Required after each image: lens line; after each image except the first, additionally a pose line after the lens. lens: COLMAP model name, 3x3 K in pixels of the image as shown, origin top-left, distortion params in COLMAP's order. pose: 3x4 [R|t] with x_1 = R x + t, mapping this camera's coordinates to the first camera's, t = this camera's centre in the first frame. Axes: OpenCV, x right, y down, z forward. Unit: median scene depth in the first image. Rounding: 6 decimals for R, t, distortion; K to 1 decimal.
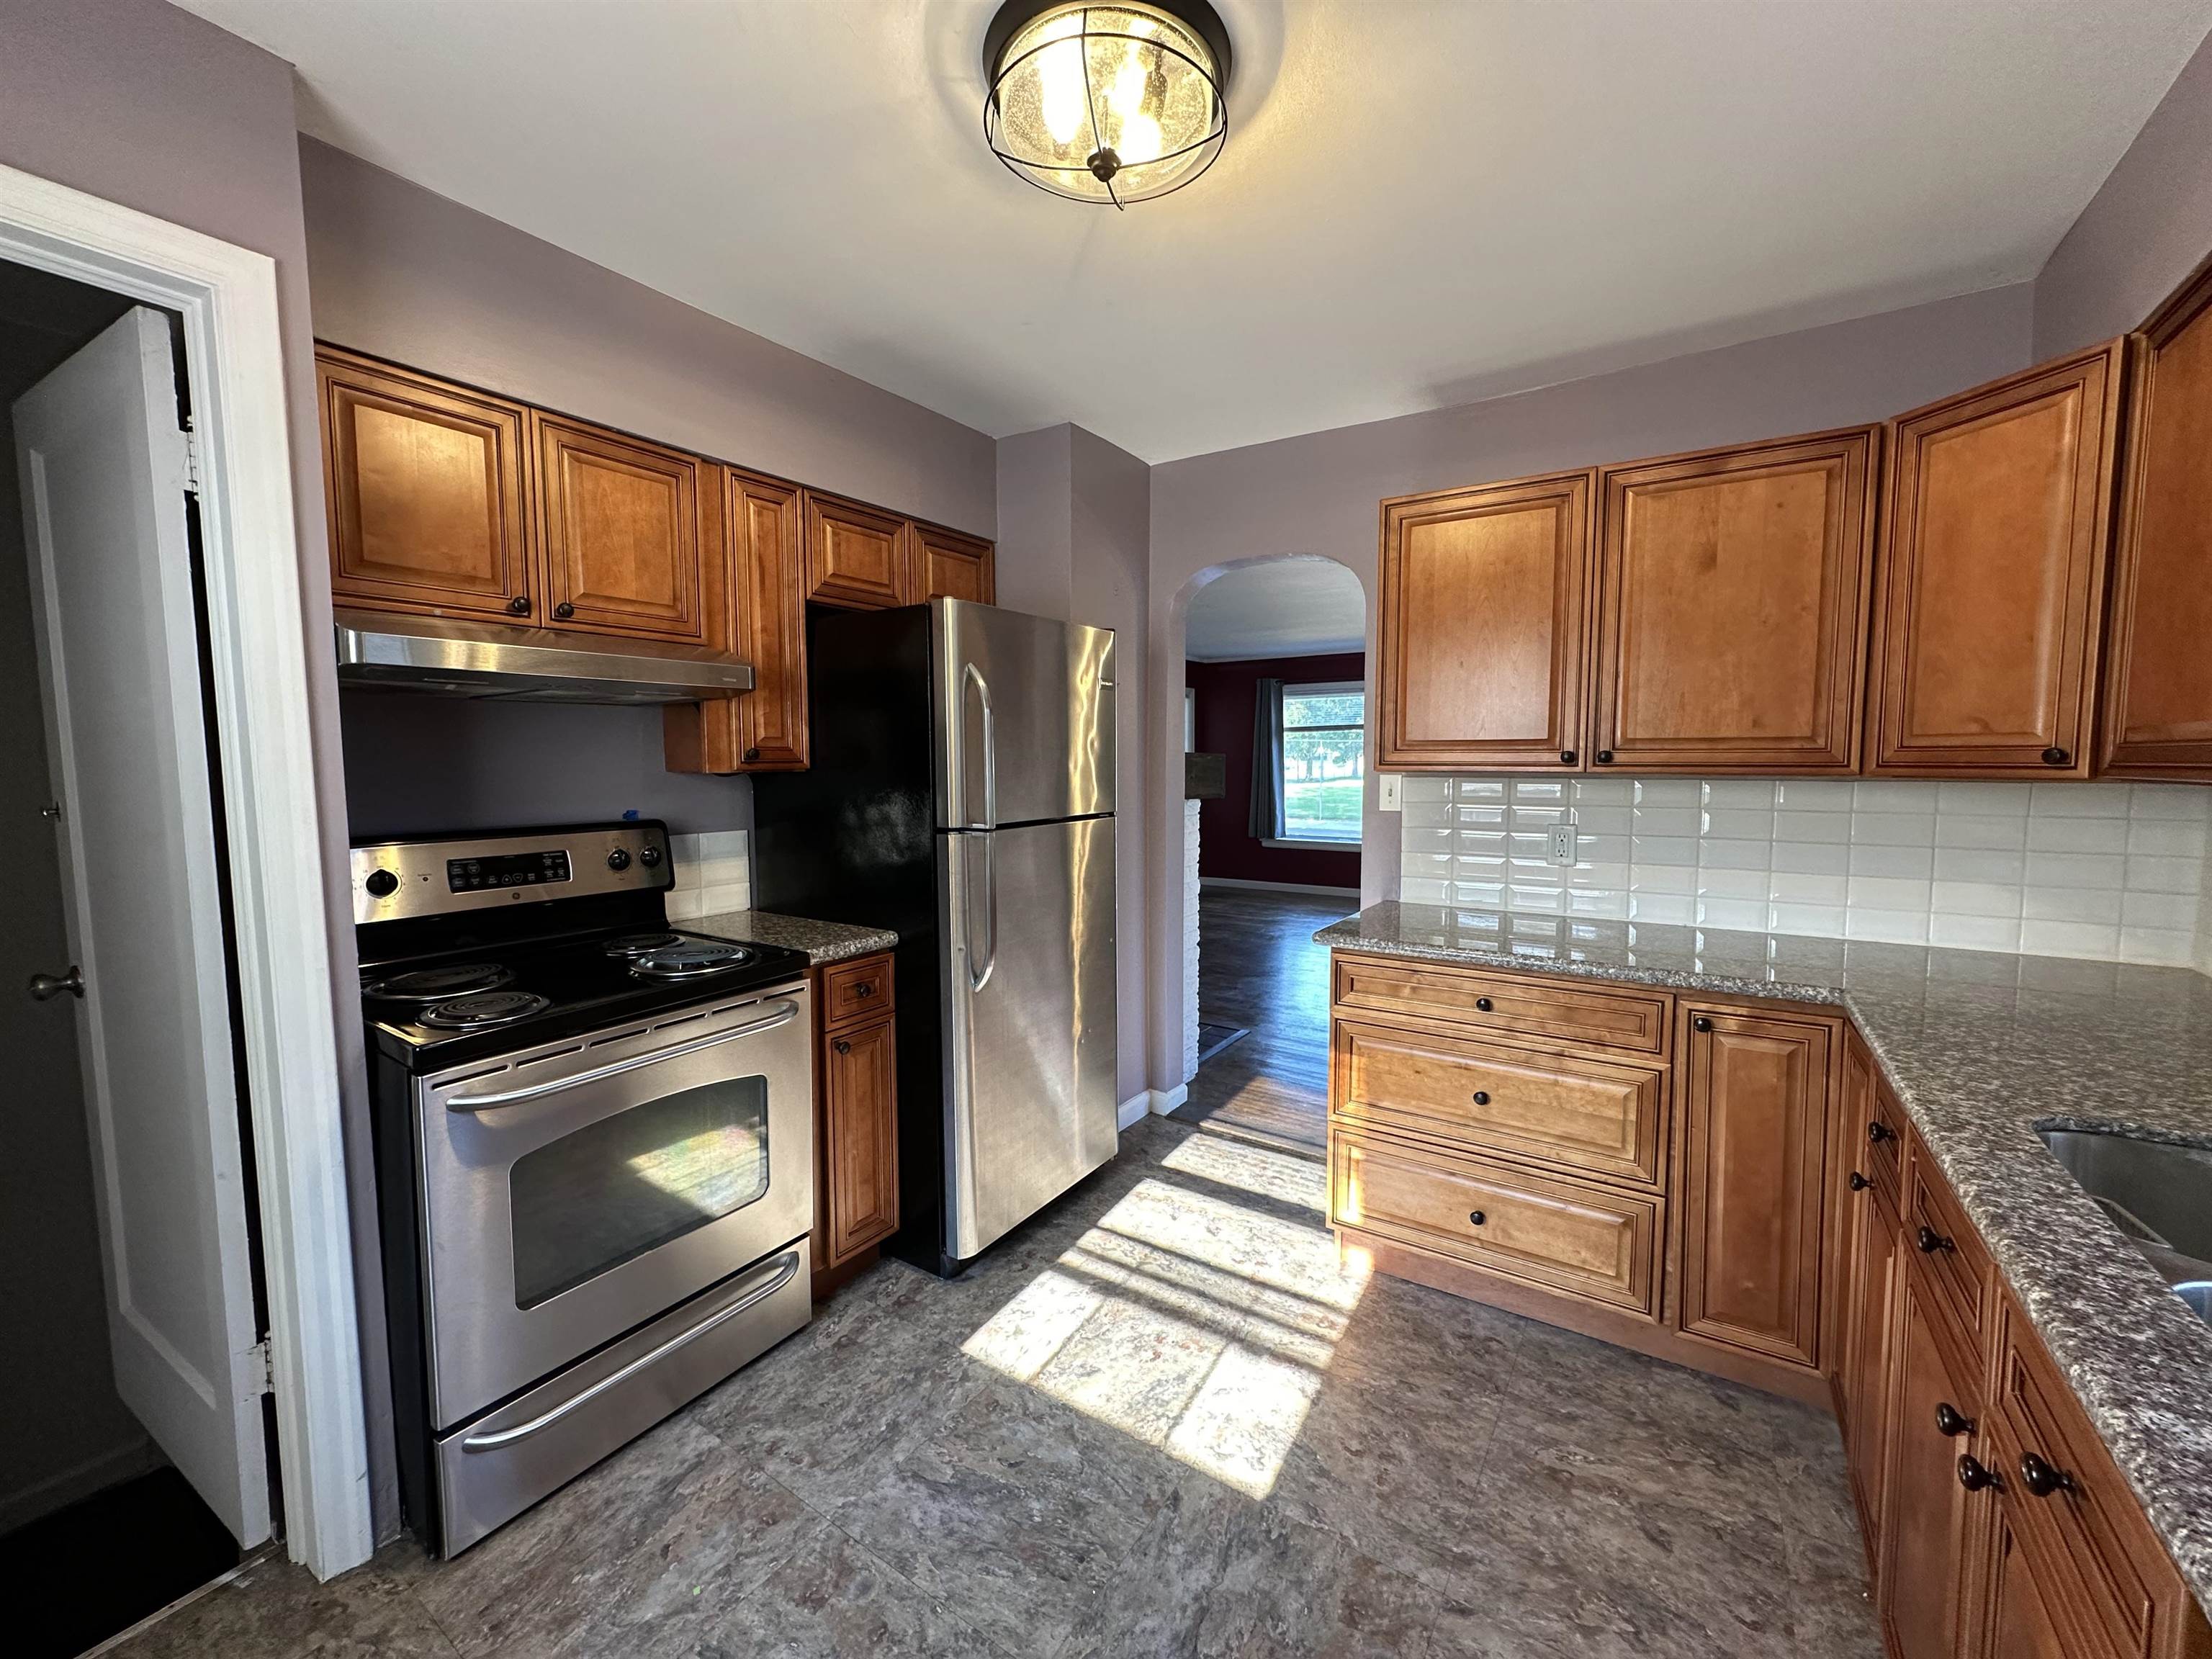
lens RADIAL K [[880.0, 0, 1109.8], [0, 880.0, 822.8], [0, 0, 1]] dist [-0.007675, 0.000270]
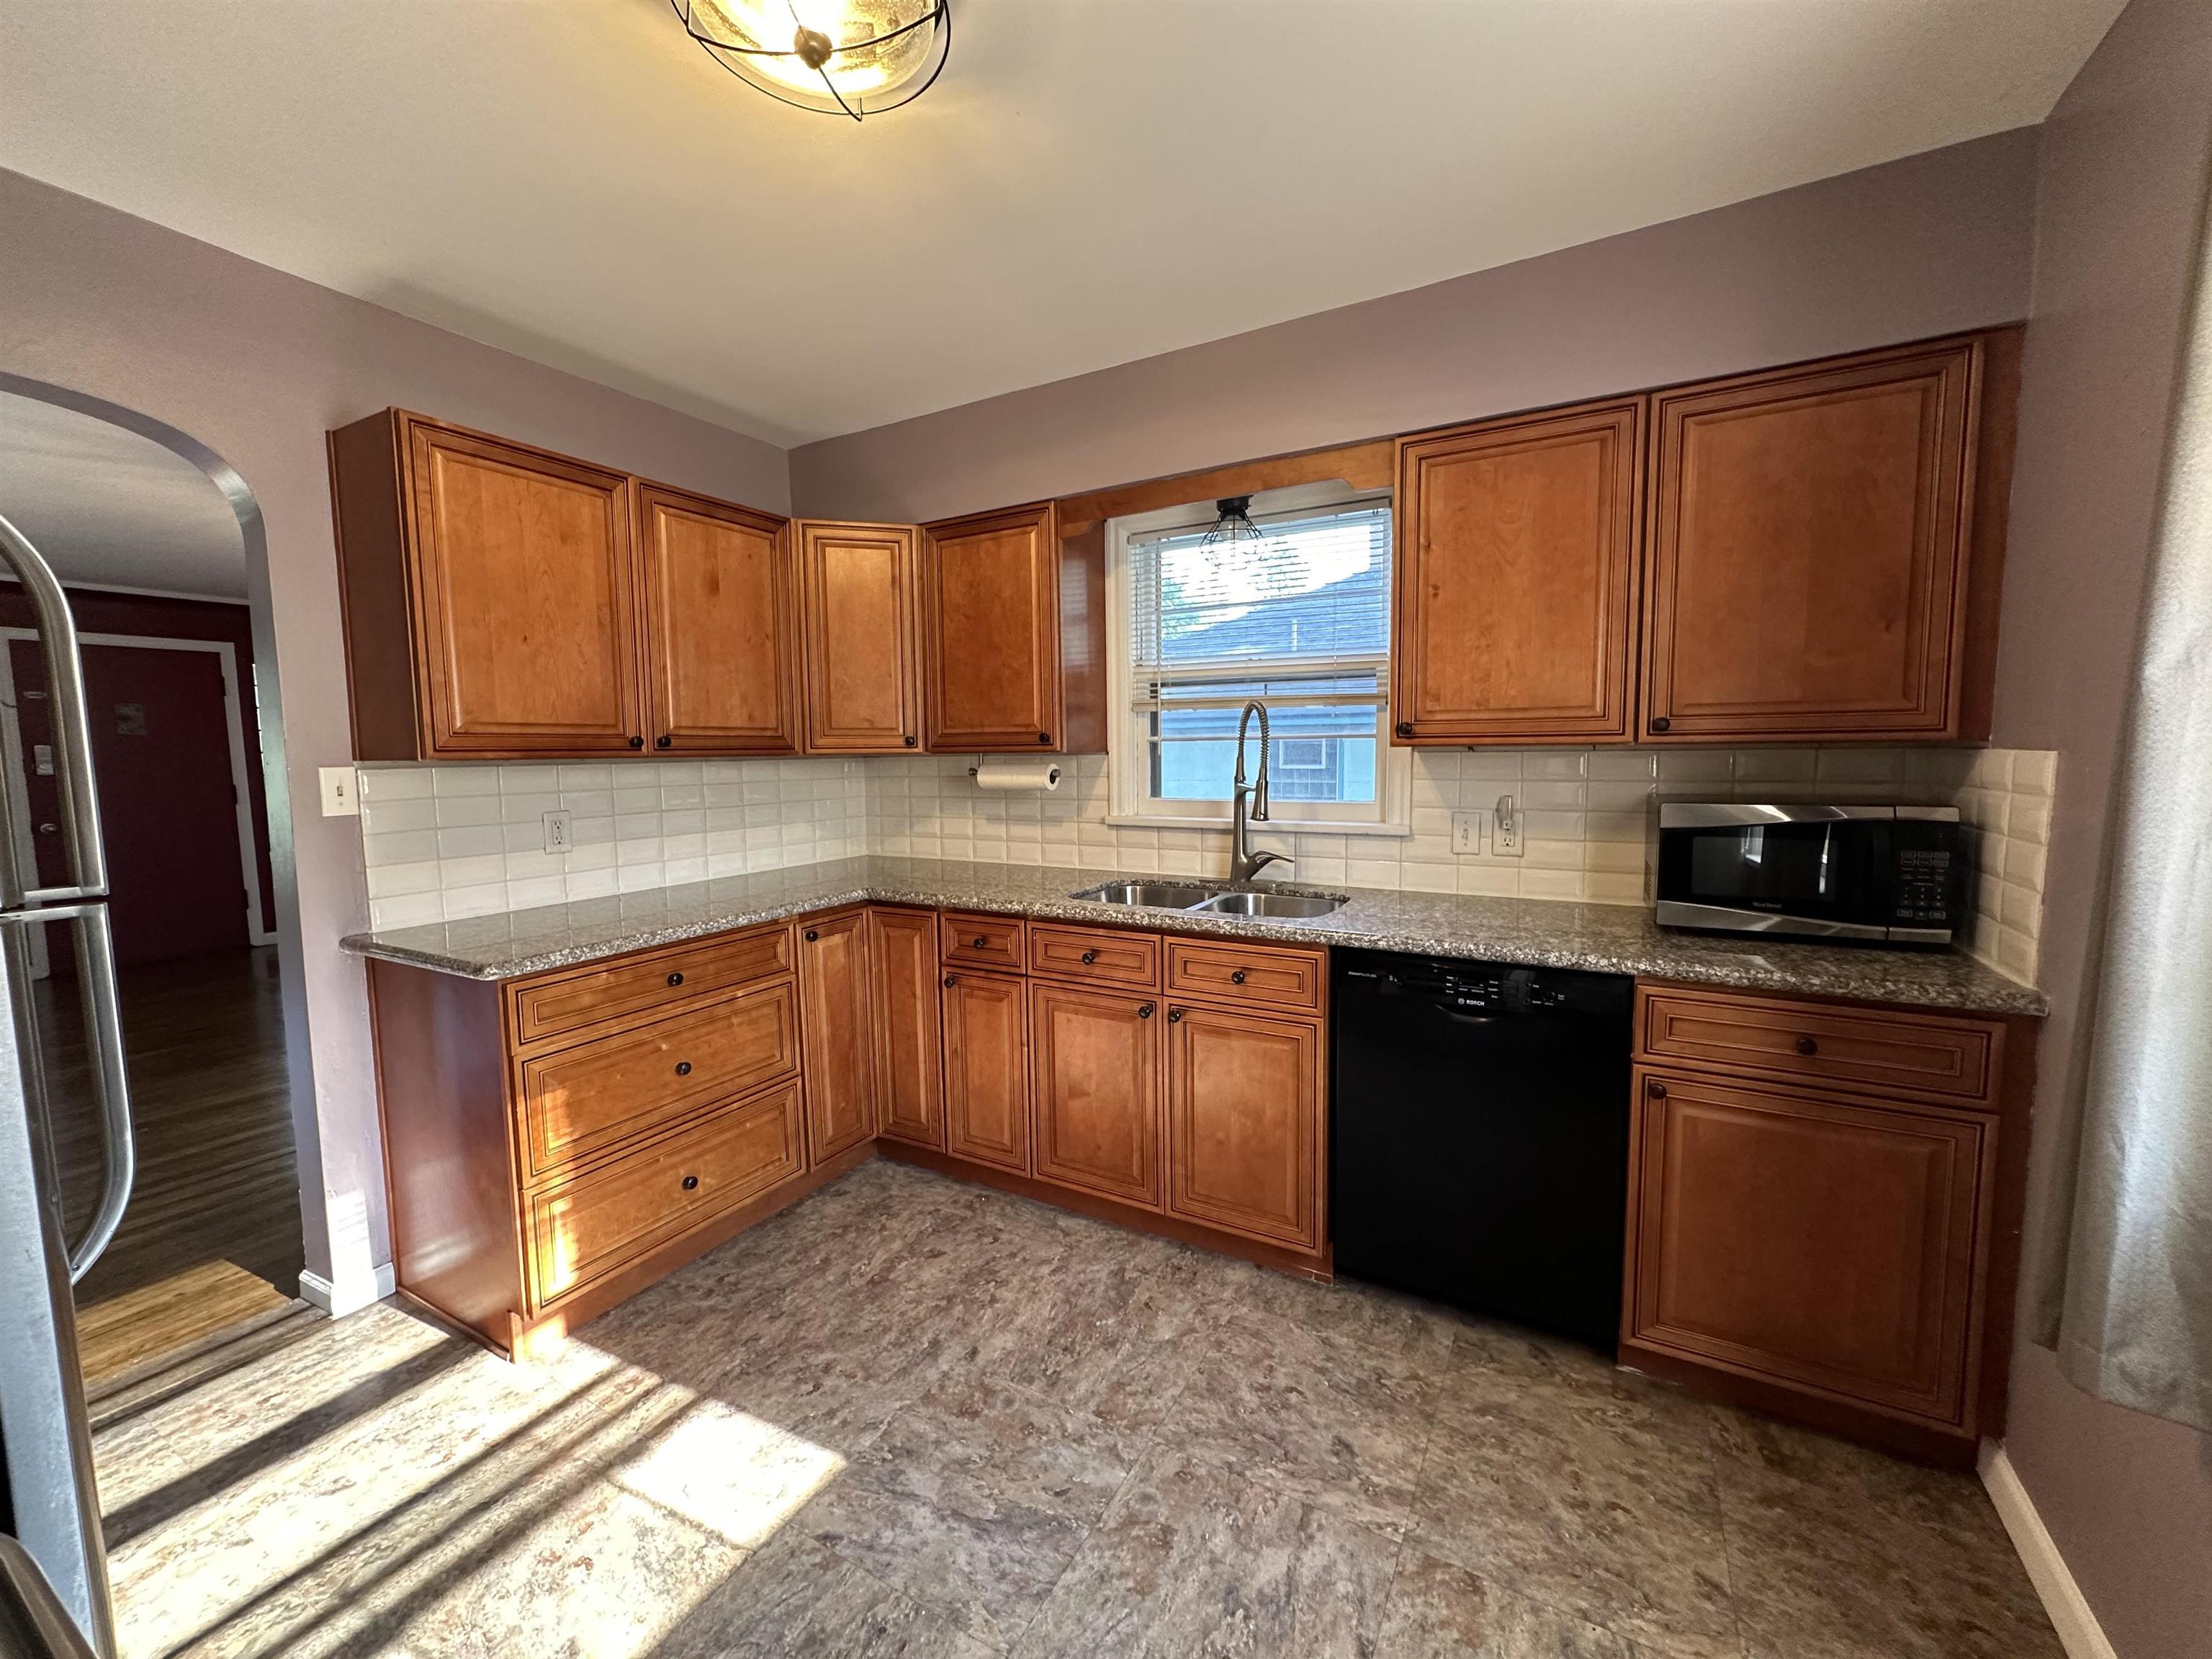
lens RADIAL K [[880.0, 0, 1103.7], [0, 880.0, 820.5], [0, 0, 1]] dist [-0.007675, 0.000270]
pose [[-0.074800, -0.084679, 0.993597, -0.646740], [0.077209, 0.992905, 0.090433, -0.036705], [-0.994205, 0.083479, -0.067732, 0.566713]]
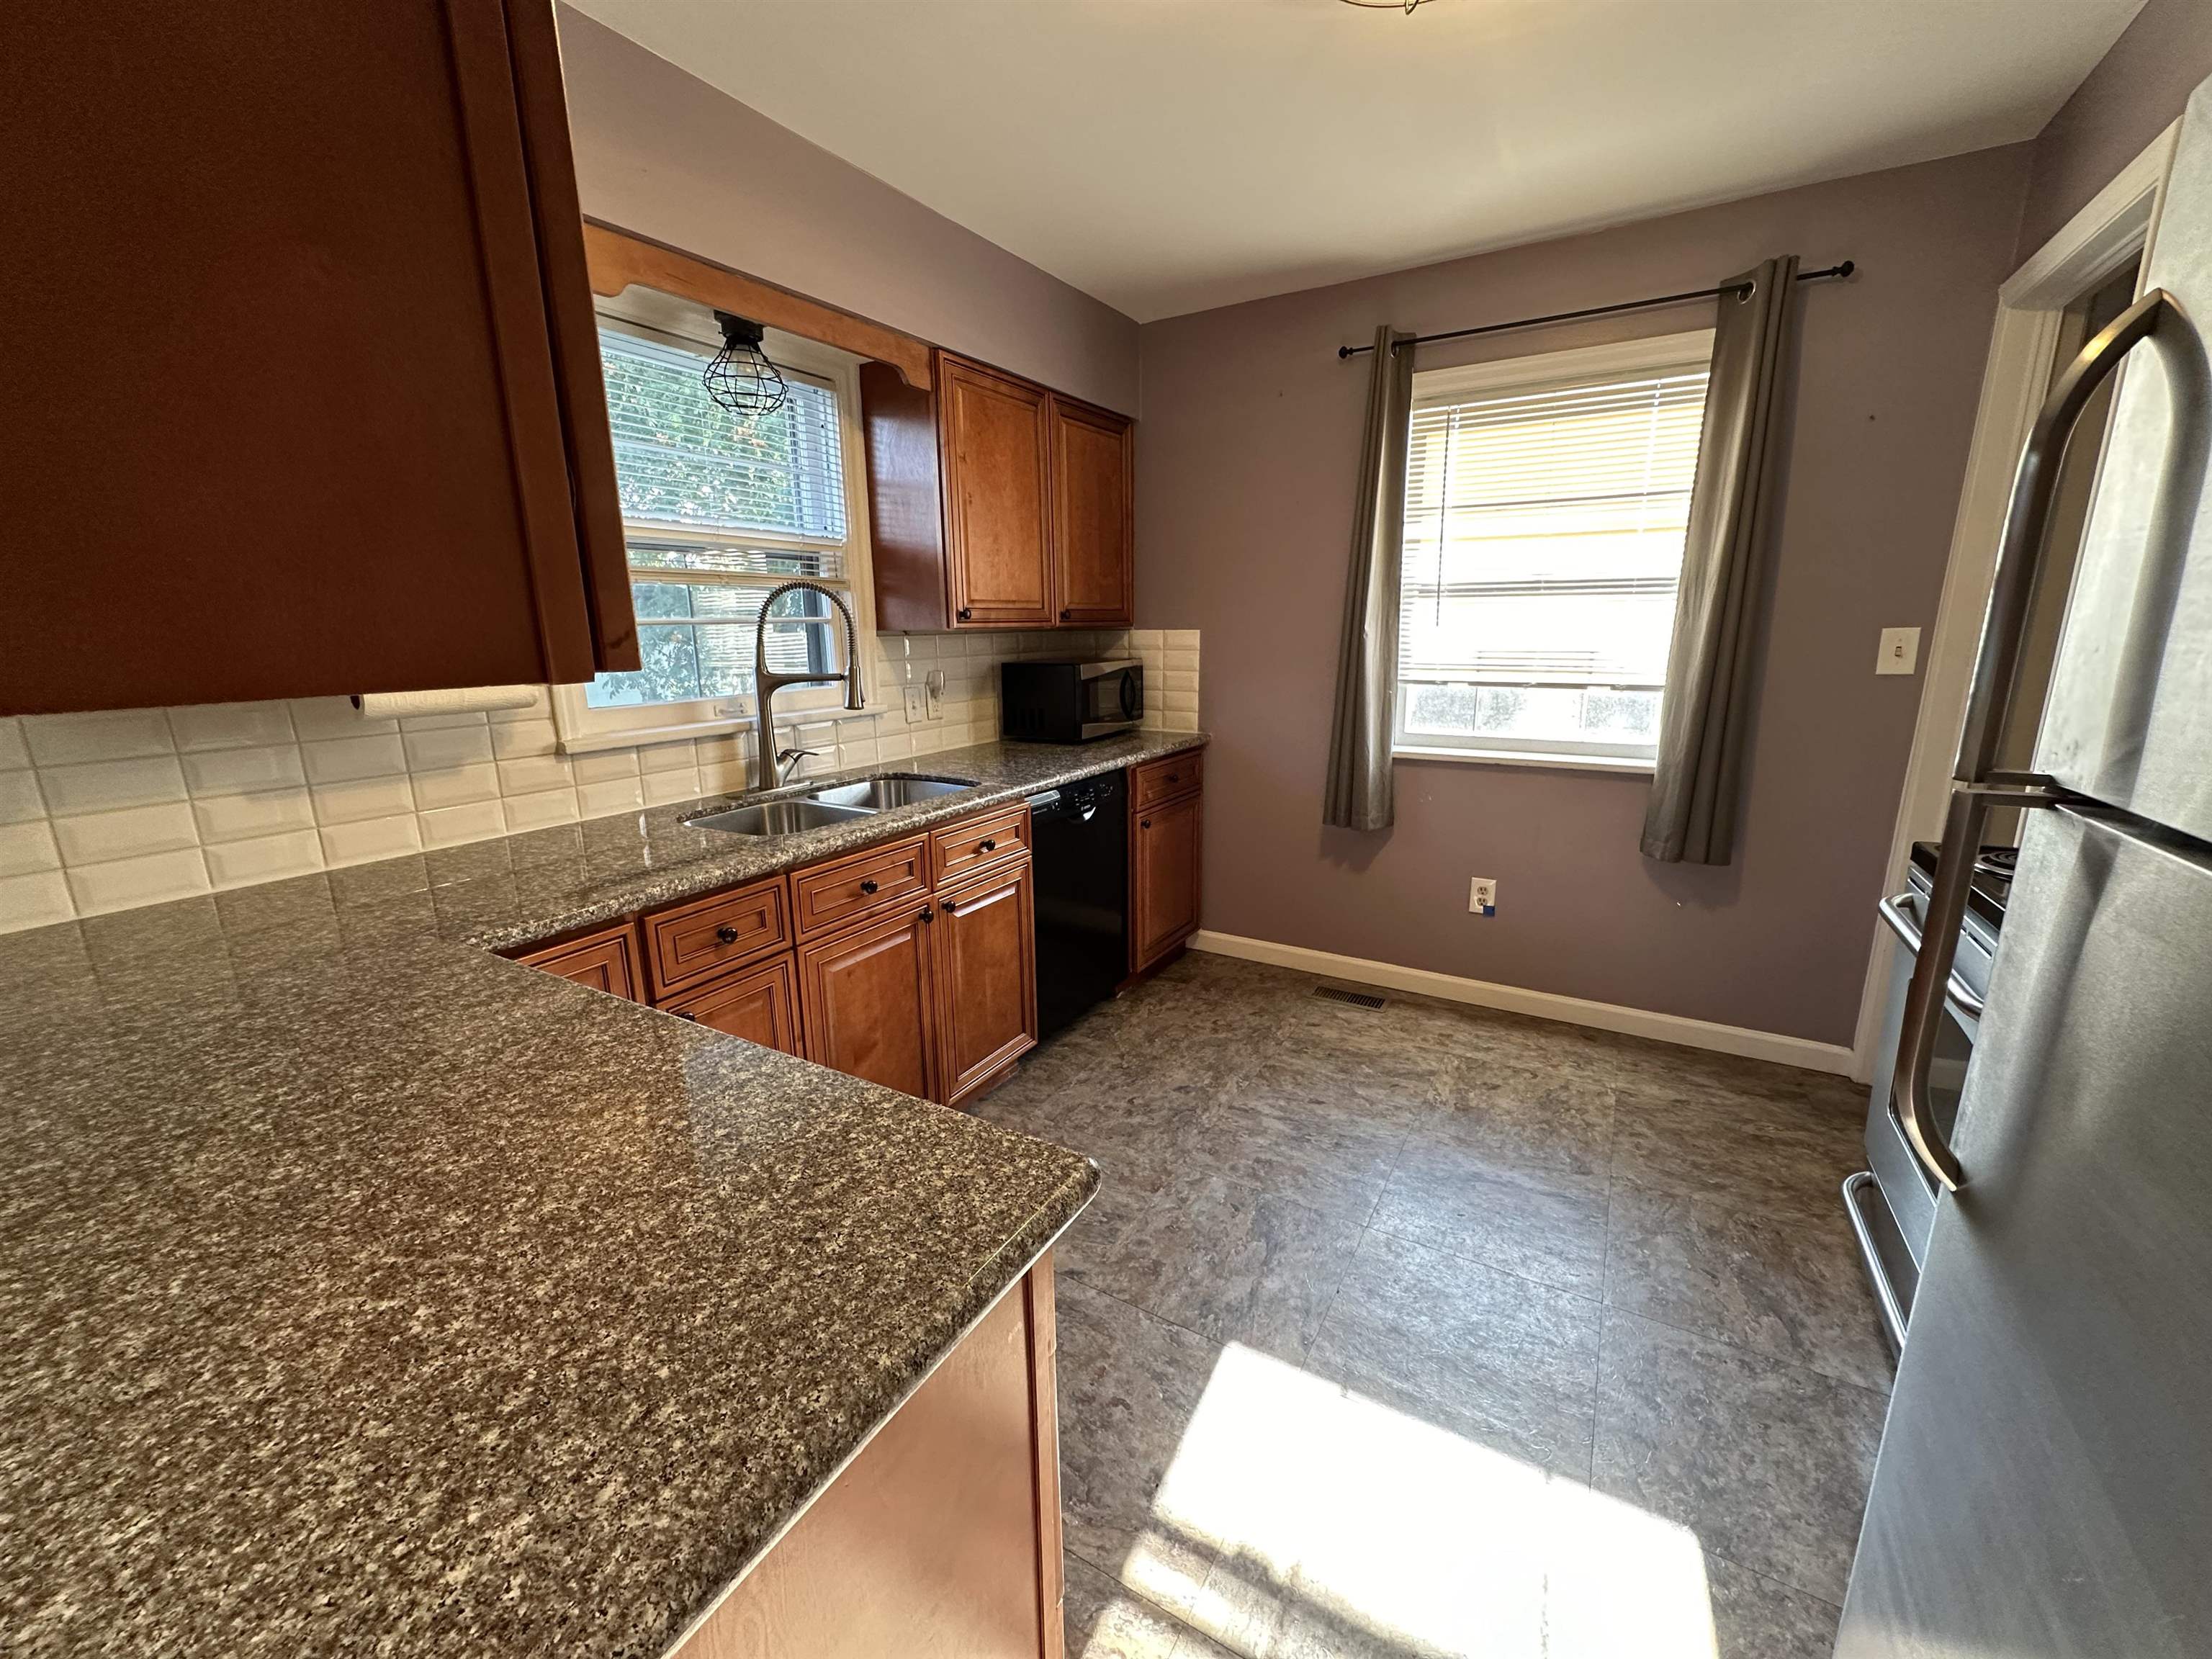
lens RADIAL K [[880.0, 0, 1098.2], [0, 880.0, 839.7], [0, 0, 1]] dist [-0.007675, 0.000270]
pose [[-0.998205, 0.025465, -0.054213, 0.295161], [0.008054, 0.953969, 0.299796, -0.090978], [0.059352, 0.298821, -0.952462, 1.446163]]
